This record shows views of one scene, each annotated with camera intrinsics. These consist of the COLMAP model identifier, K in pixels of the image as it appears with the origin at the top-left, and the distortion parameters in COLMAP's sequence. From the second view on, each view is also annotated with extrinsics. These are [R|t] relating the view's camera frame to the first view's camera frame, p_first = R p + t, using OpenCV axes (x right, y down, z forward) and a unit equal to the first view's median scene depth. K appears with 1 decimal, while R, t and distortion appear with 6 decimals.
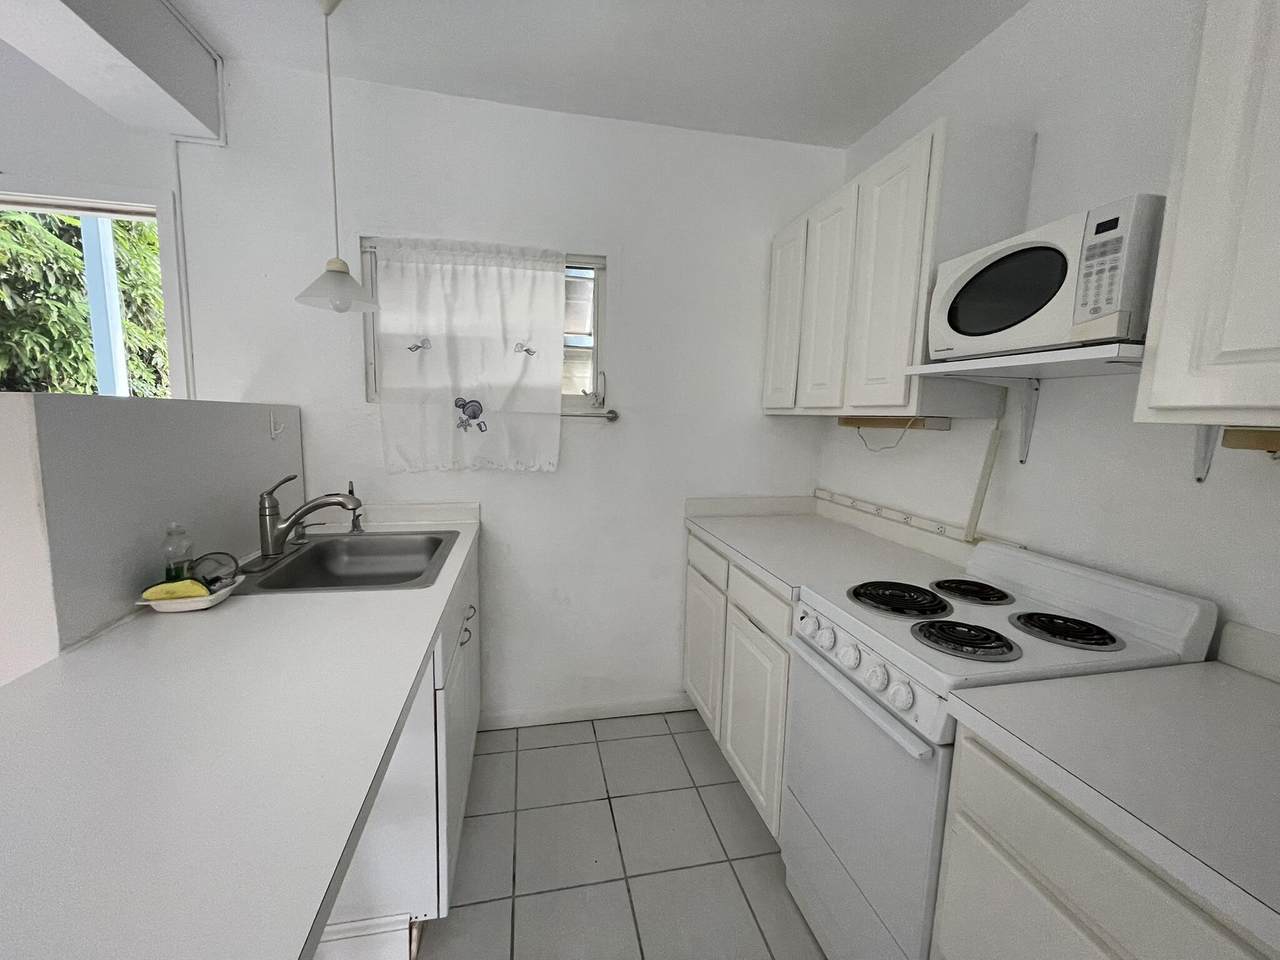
lens RADIAL K [[509.9, 0, 640.0], [0, 509.9, 480.0], [0, 0, 1]] dist [0.002313, -0.006832]
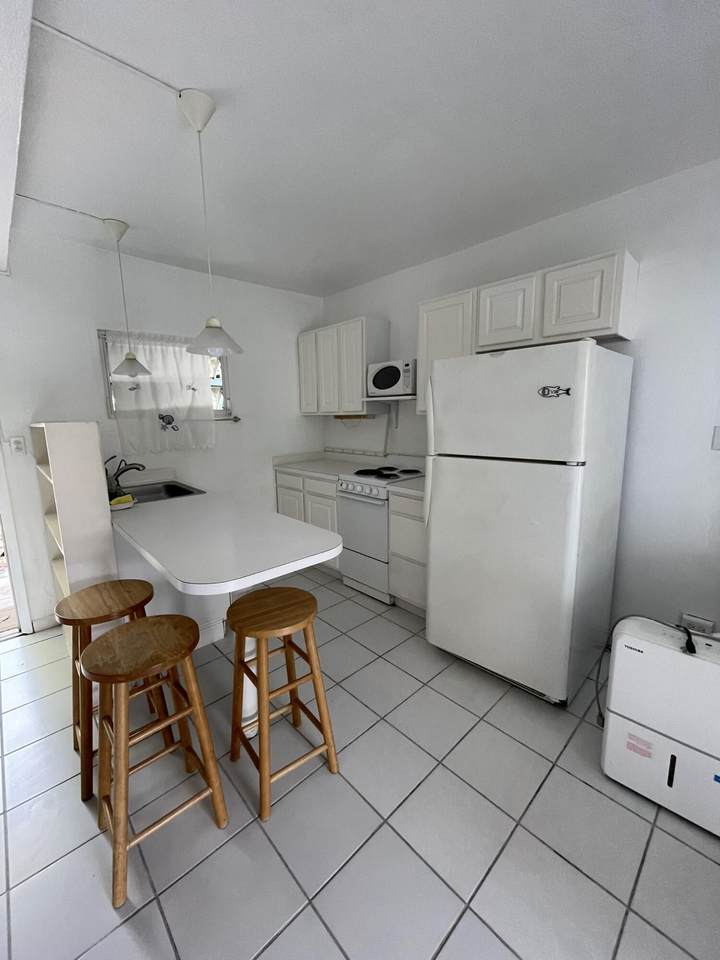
lens RADIAL K [[382.4, 0, 360.0], [0, 382.4, 480.0], [0, 0, 1]] dist [0.002313, -0.006832]
pose [[0.856020, -0.129164, 0.500546, -0.481114], [0.106320, 0.991571, 0.074047, 0.063274], [-0.505891, -0.010168, 0.862537, -0.668636]]
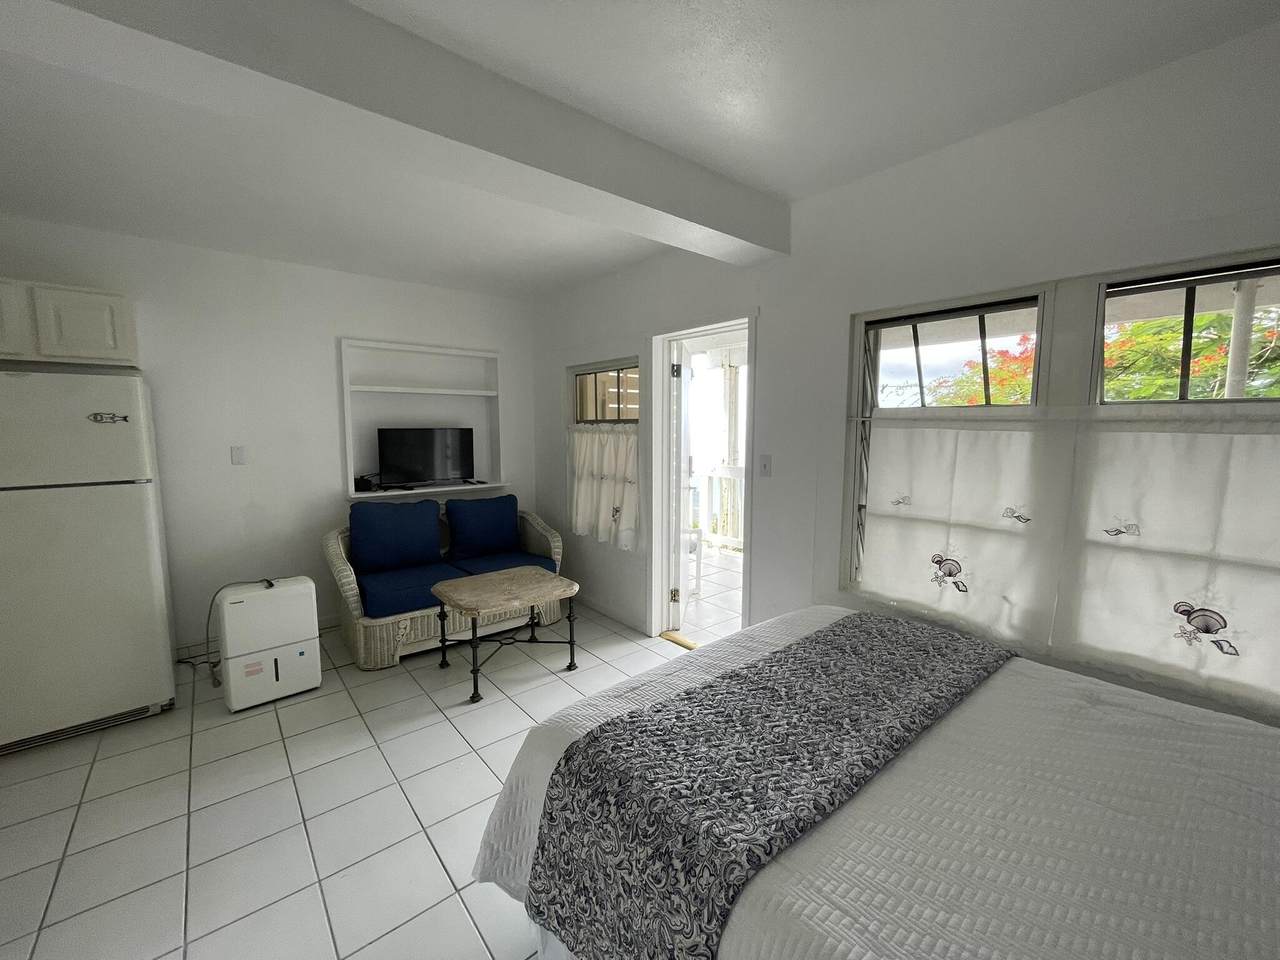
lens RADIAL K [[509.9, 0, 640.0], [0, 509.9, 480.0], [0, 0, 1]] dist [0.002313, -0.006832]
pose [[-0.480533, -0.115594, 0.869325, -1.338504], [0.098007, 0.977987, 0.184218, 0.025342], [-0.871483, 0.173723, -0.458626, -0.684650]]
